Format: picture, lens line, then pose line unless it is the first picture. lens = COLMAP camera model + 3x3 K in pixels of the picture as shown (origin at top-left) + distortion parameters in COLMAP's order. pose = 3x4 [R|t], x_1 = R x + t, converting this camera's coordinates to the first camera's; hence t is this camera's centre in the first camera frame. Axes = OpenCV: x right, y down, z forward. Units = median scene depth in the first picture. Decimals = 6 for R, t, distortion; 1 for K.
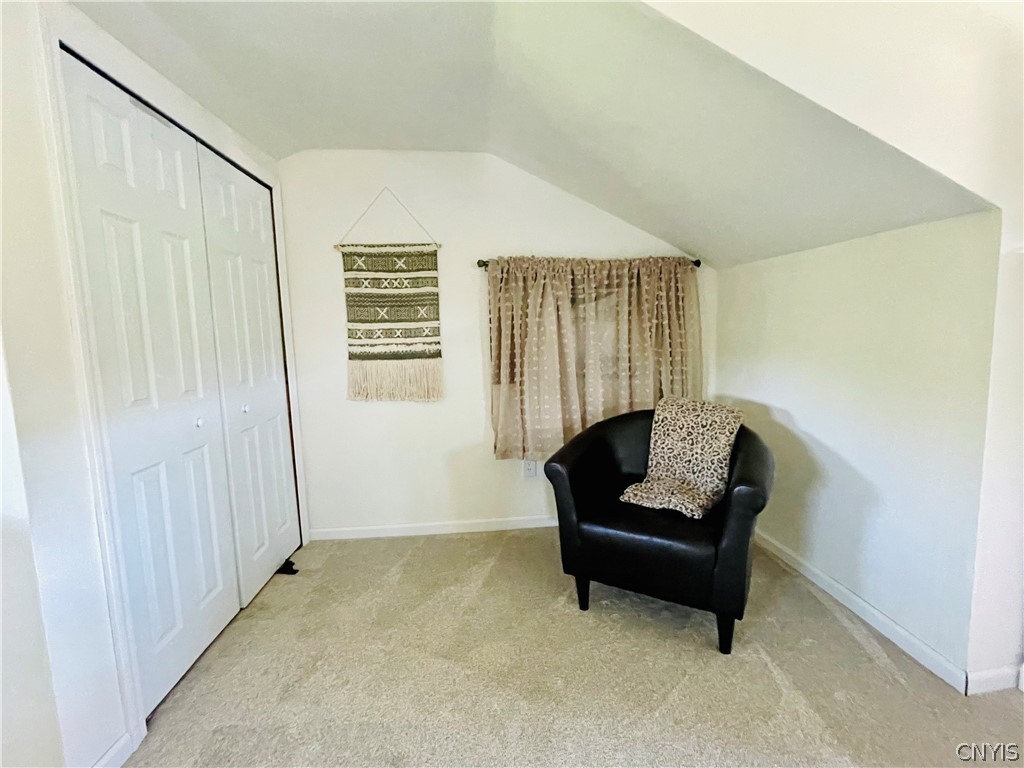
lens RADIAL K [[438.1, 0, 513.4], [0, 438.1, 380.2], [0, 0, 1]] dist [0.000216, 0.000017]
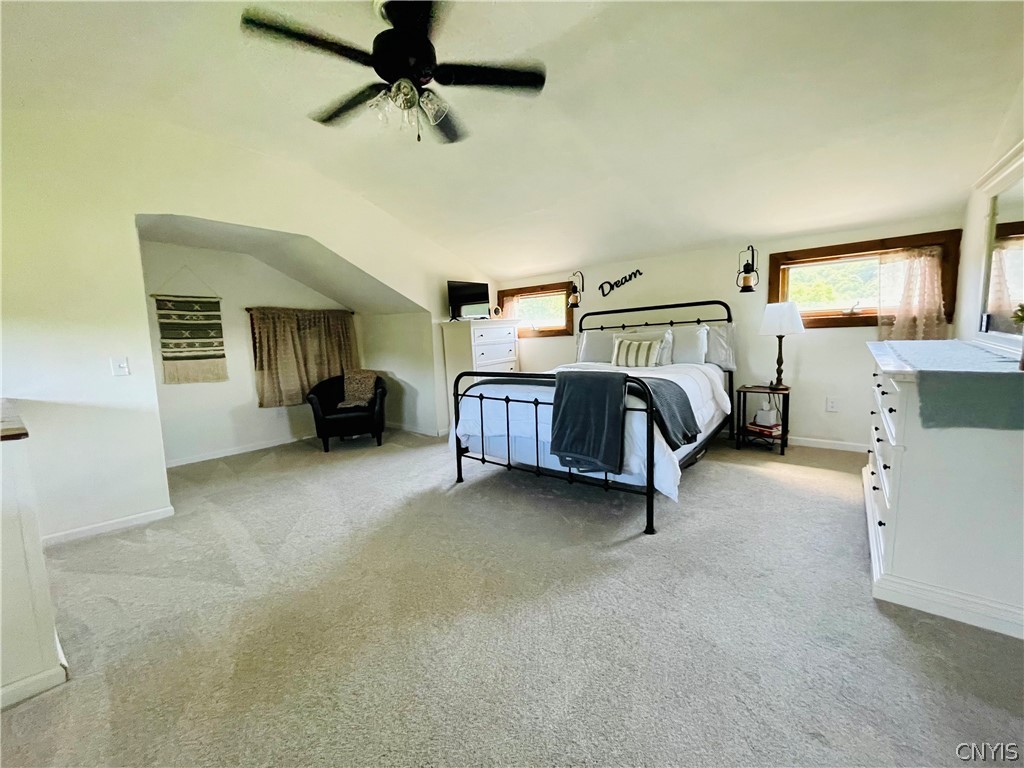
lens RADIAL K [[419.9, 0, 513.5], [0, 419.9, 382.1], [0, 0, 1]] dist [-0.002708, 0.000413]
pose [[0.691832, -0.073329, 0.718325, -0.619066], [0.089999, 0.995829, 0.014978, 0.138126], [-0.716427, 0.054286, 0.695546, -1.140002]]
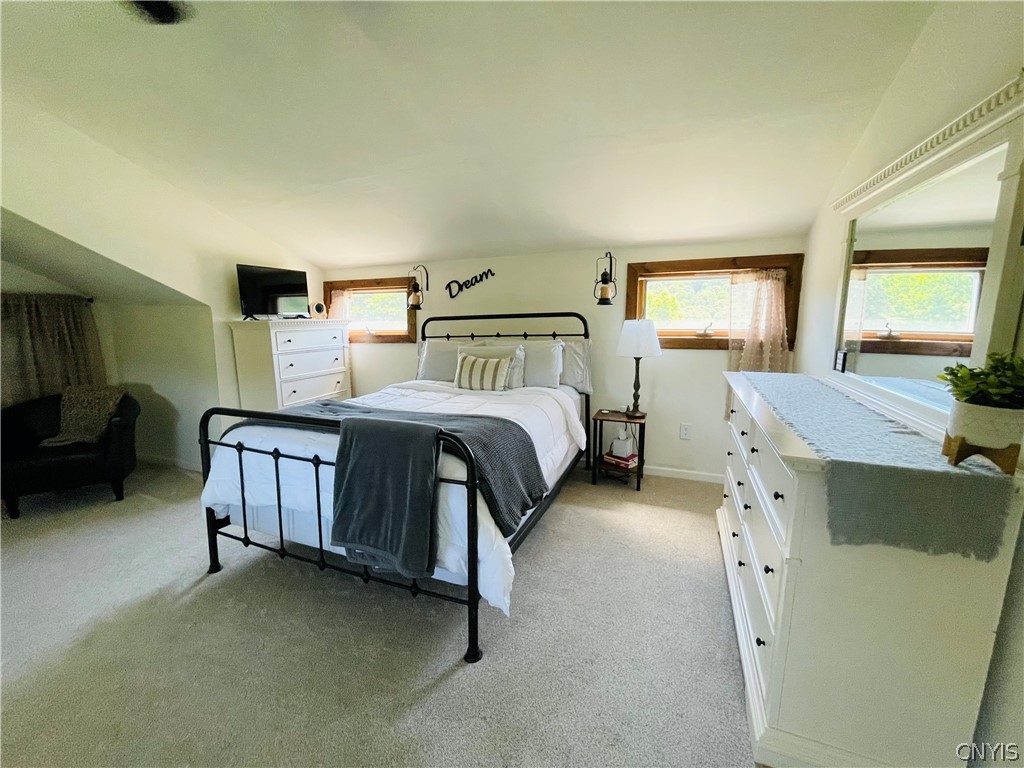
lens RADIAL K [[419.9, 0, 513.6], [0, 419.9, 384.0], [0, 0, 1]] dist [-0.002708, 0.000413]
pose [[0.457379, -0.089485, 0.884758, -0.248523], [0.077126, 0.995167, 0.060781, 0.057897], [-0.885921, 0.040437, 0.462070, -1.055714]]
